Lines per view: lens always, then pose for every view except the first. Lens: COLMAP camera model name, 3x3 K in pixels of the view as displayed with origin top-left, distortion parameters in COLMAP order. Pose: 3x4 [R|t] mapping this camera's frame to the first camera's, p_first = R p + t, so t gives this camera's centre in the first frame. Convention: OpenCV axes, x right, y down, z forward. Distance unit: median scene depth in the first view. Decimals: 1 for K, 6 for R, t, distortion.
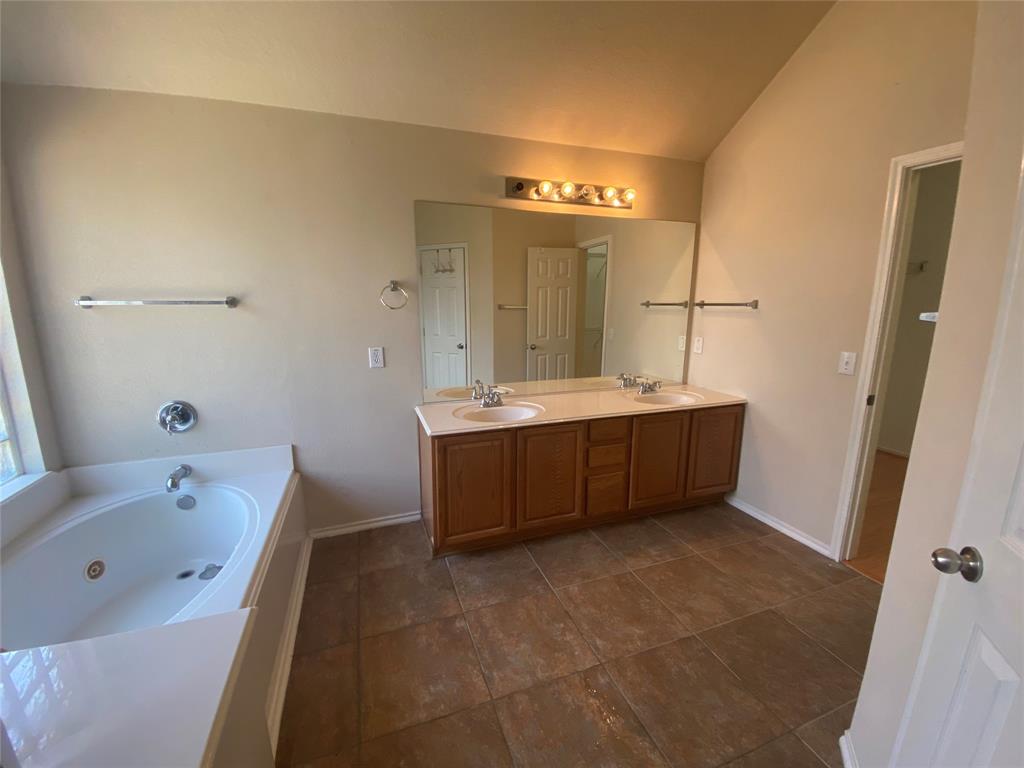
lens RADIAL K [[414.5, 0, 507.7], [0, 414.5, 388.3], [0, 0, 1]] dist [0.003236, -0.008642]
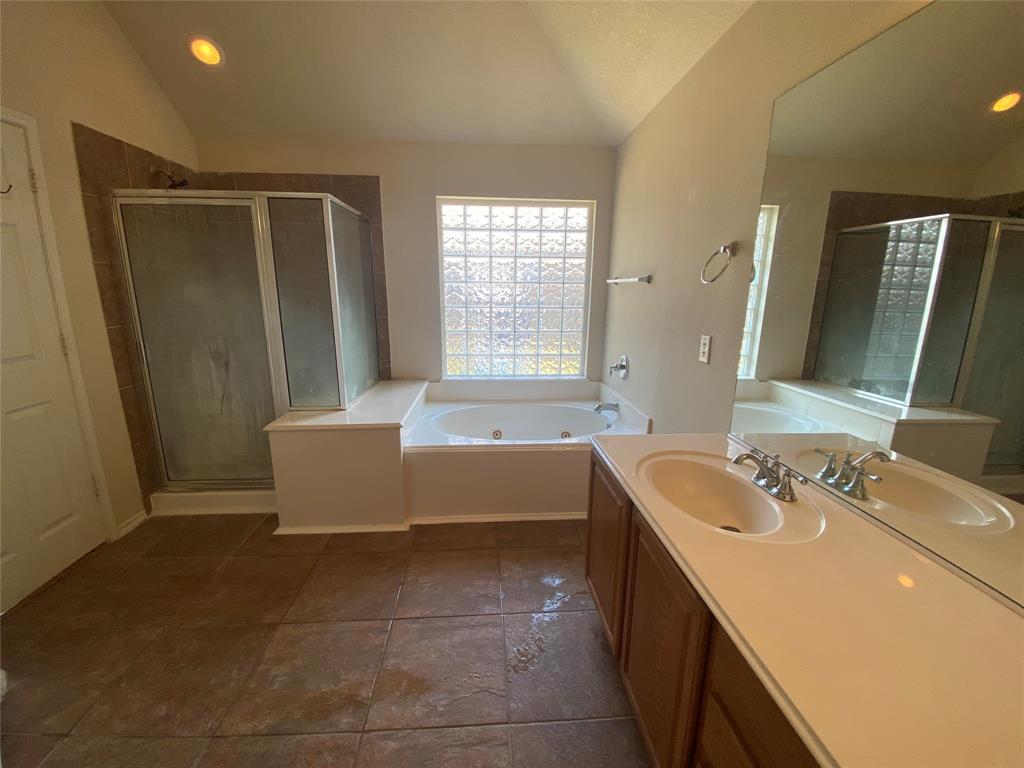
lens RADIAL K [[414.5, 0, 510.8], [0, 414.5, 380.9], [0, 0, 1]] dist [0.003236, -0.008642]
pose [[-0.266770, 0.202404, -0.942267, 0.642596], [-0.211392, 0.941601, 0.262109, -0.182994], [0.940291, 0.269111, -0.208405, 1.068177]]
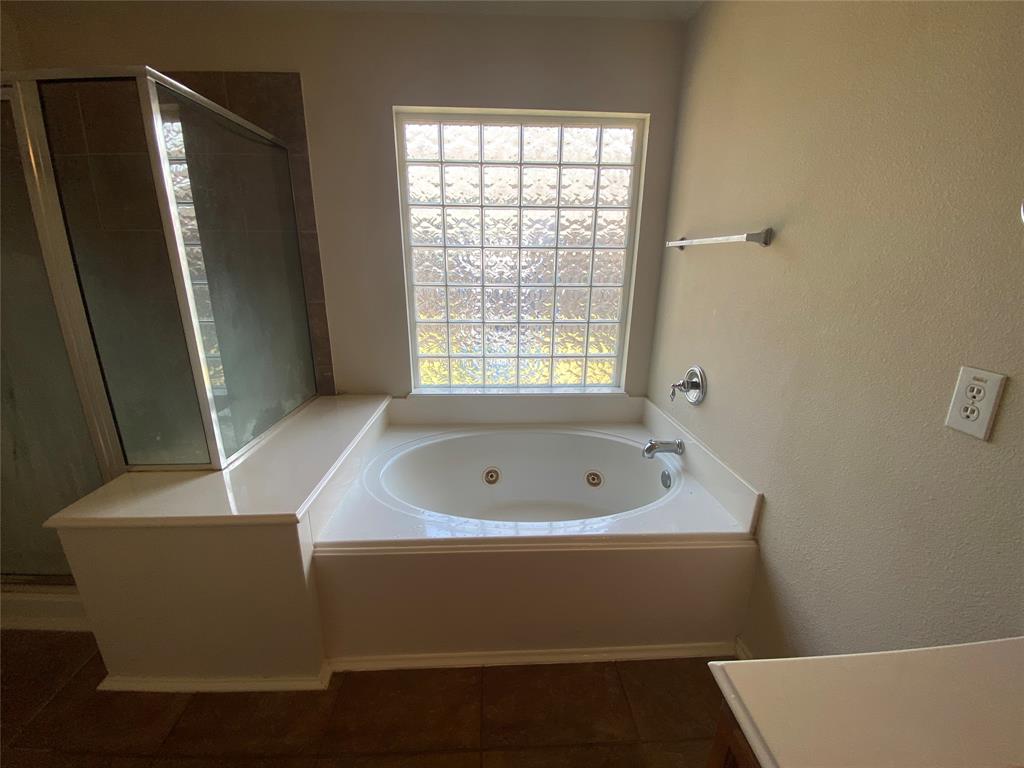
lens RADIAL K [[414.5, 0, 507.6], [0, 414.5, 376.7], [0, 0, 1]] dist [0.003236, -0.008642]
pose [[-0.292177, 0.251890, -0.922596, 0.074250], [-0.207345, 0.925062, 0.318228, -0.148065], [0.933617, 0.284274, -0.218054, 0.932124]]
